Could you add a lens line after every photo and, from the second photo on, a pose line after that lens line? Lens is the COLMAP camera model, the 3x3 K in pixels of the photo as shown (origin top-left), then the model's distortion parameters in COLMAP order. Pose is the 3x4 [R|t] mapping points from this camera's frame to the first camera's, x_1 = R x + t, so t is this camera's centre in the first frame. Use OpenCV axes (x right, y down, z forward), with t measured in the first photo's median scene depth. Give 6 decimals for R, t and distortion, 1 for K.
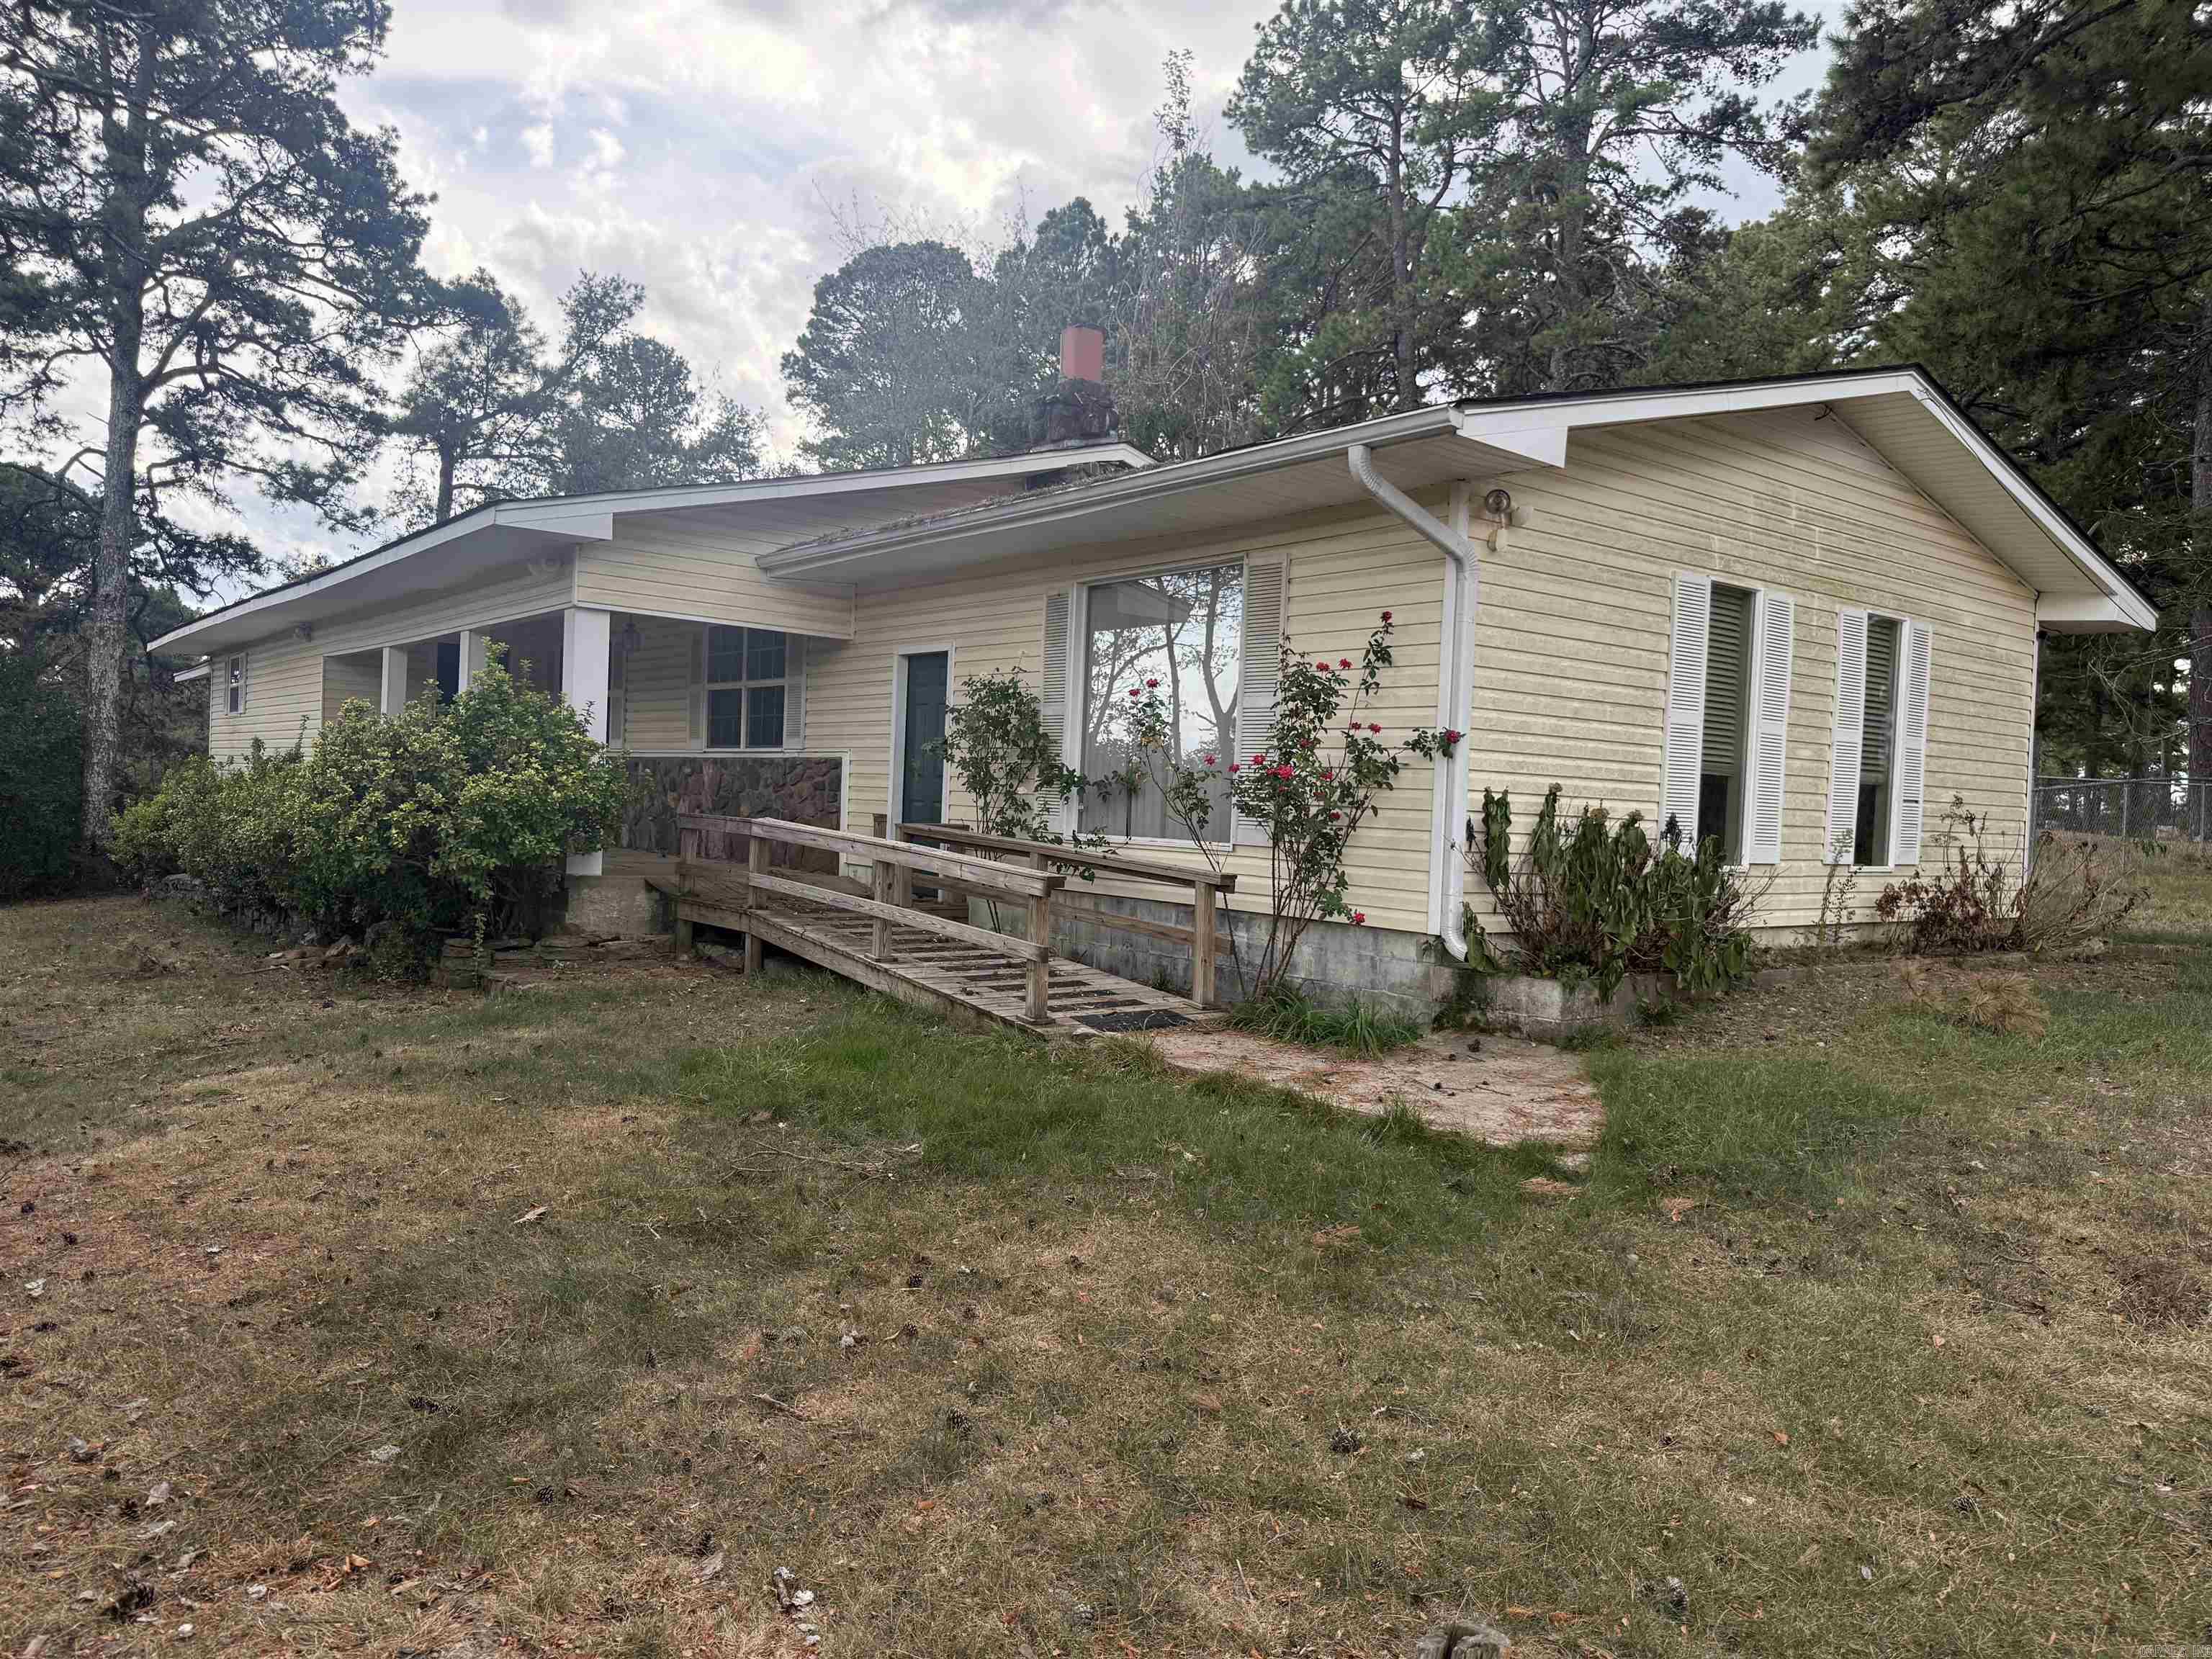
lens RADIAL K [[1558.1, 0, 1103.9], [0, 1558.1, 830.8], [0, 0, 1]] dist [-0.012185, -0.015992]
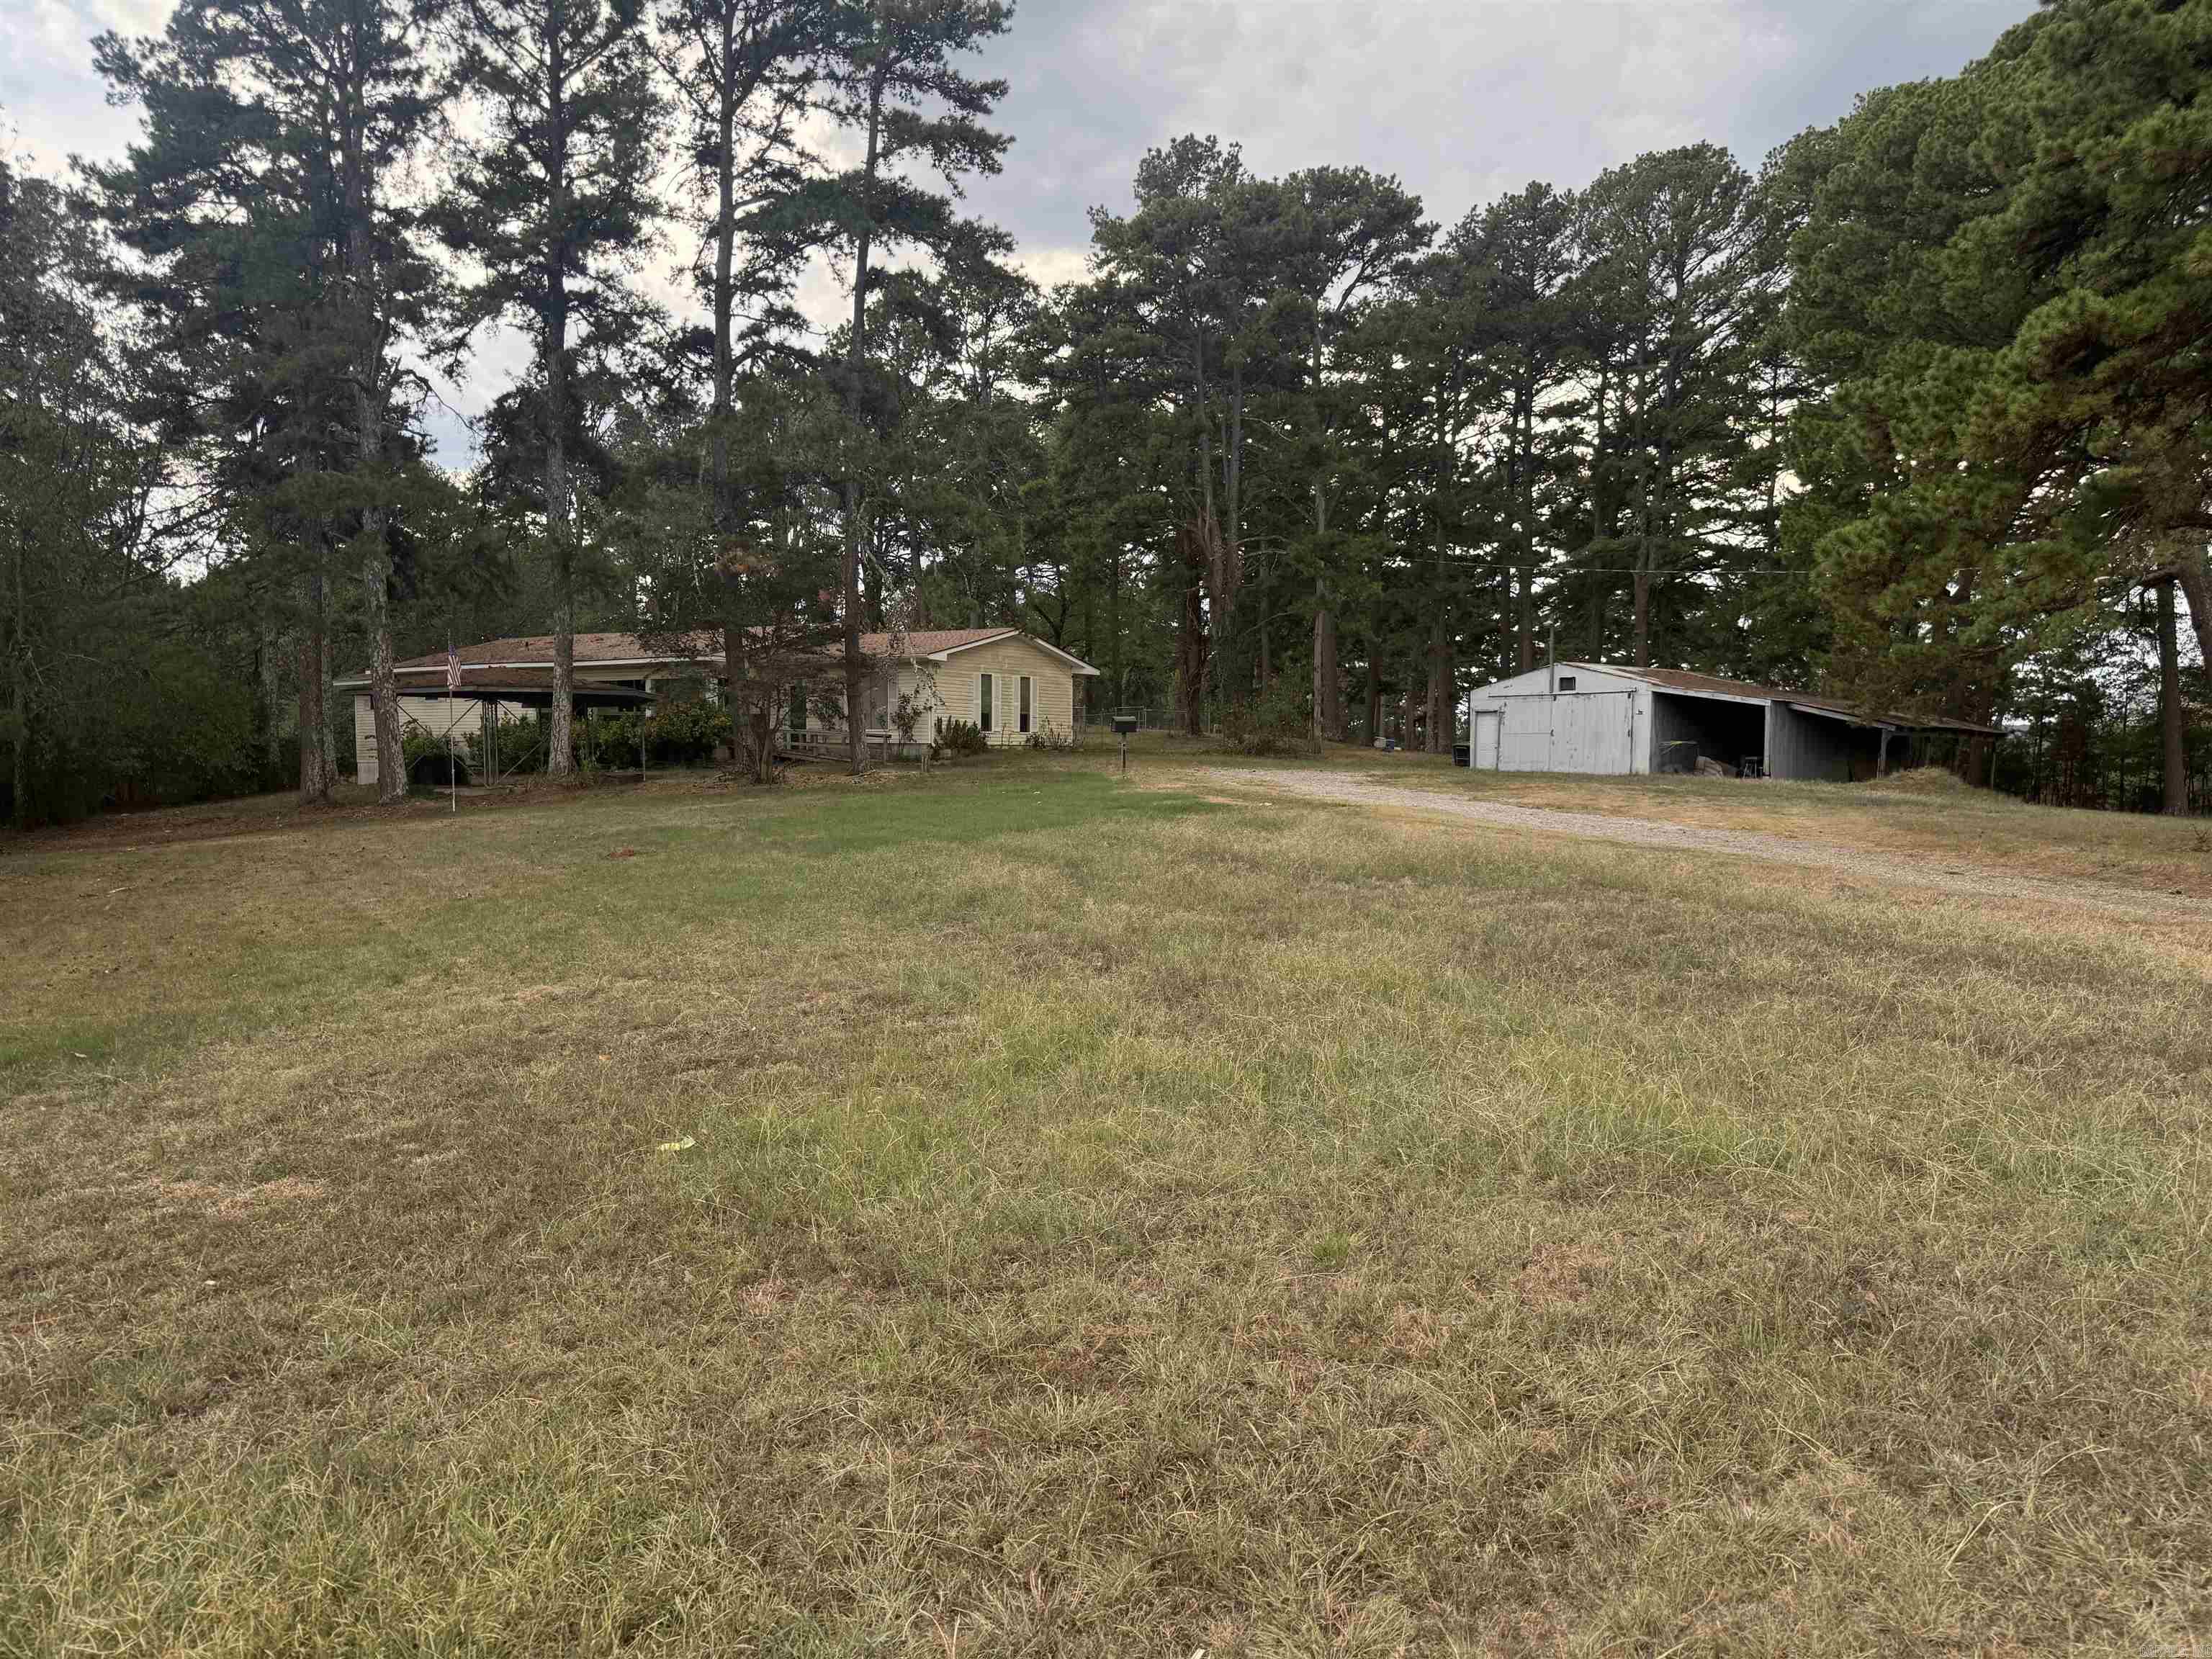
lens RADIAL K [[1558.1, 0, 1097.6], [0, 1558.1, 839.4], [0, 0, 1]] dist [-0.012185, -0.015992]
pose [[0.949882, -0.046052, 0.309199, -0.874578], [0.032626, 0.998292, 0.048457, 0.146553], [-0.310903, -0.035940, 0.949762, -4.111527]]
